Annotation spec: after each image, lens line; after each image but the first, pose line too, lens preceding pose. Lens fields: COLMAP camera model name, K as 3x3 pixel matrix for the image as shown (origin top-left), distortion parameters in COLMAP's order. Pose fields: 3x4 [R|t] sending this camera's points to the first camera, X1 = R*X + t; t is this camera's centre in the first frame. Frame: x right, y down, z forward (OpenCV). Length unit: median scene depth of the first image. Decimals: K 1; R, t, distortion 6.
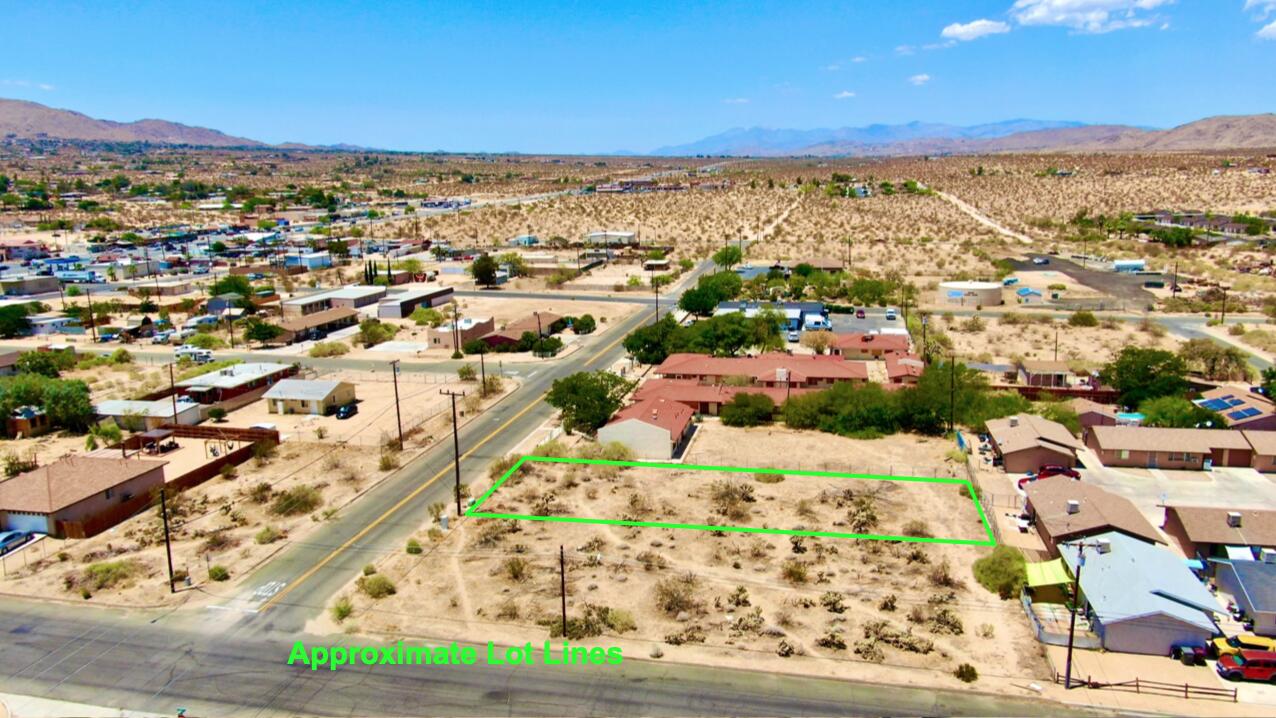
lens RADIAL K [[919.2, 0, 638.0], [0, 919.2, 359.0], [0, 0, 1]] dist [-0.023682, 0.020504]
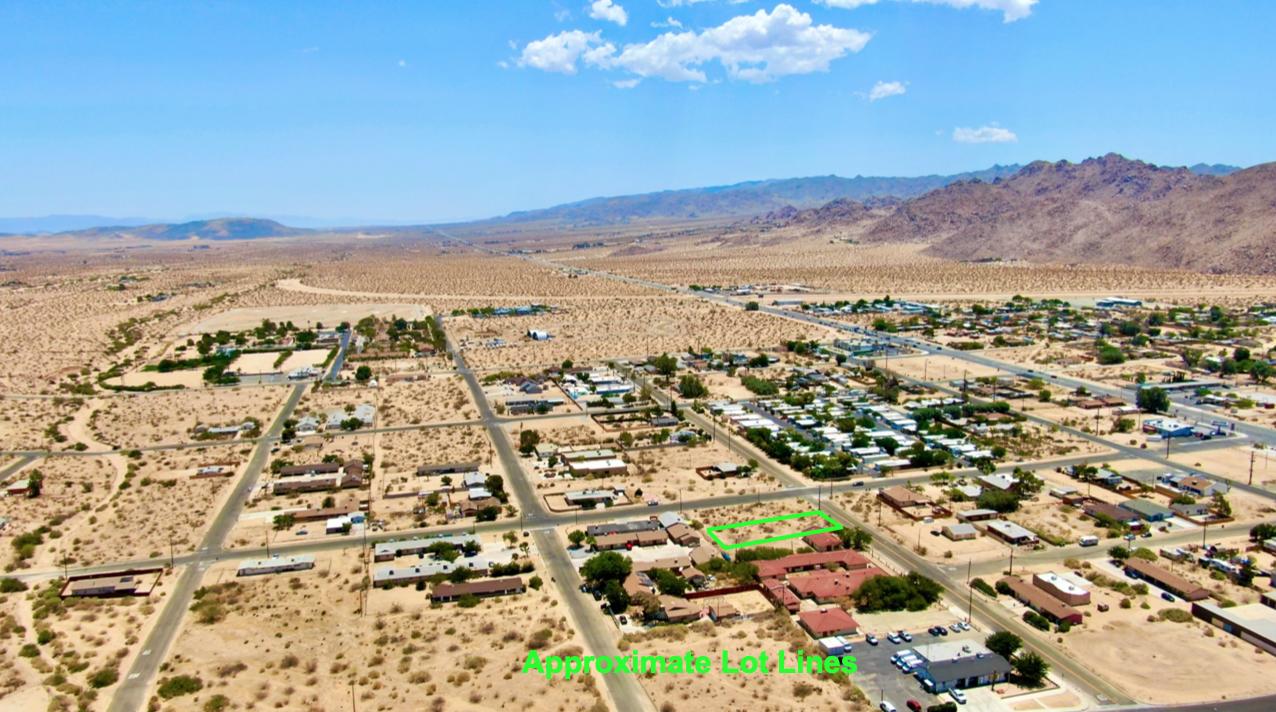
lens RADIAL K [[935.7, 0, 638.0], [0, 935.7, 356.0], [0, 0, 1]] dist [-0.001053, -0.000268]
pose [[-0.889656, 0.110108, -0.443157, 1.874342], [-0.052148, 0.939645, 0.338155, -1.514774], [0.453644, 0.323951, -0.830219, 3.157660]]
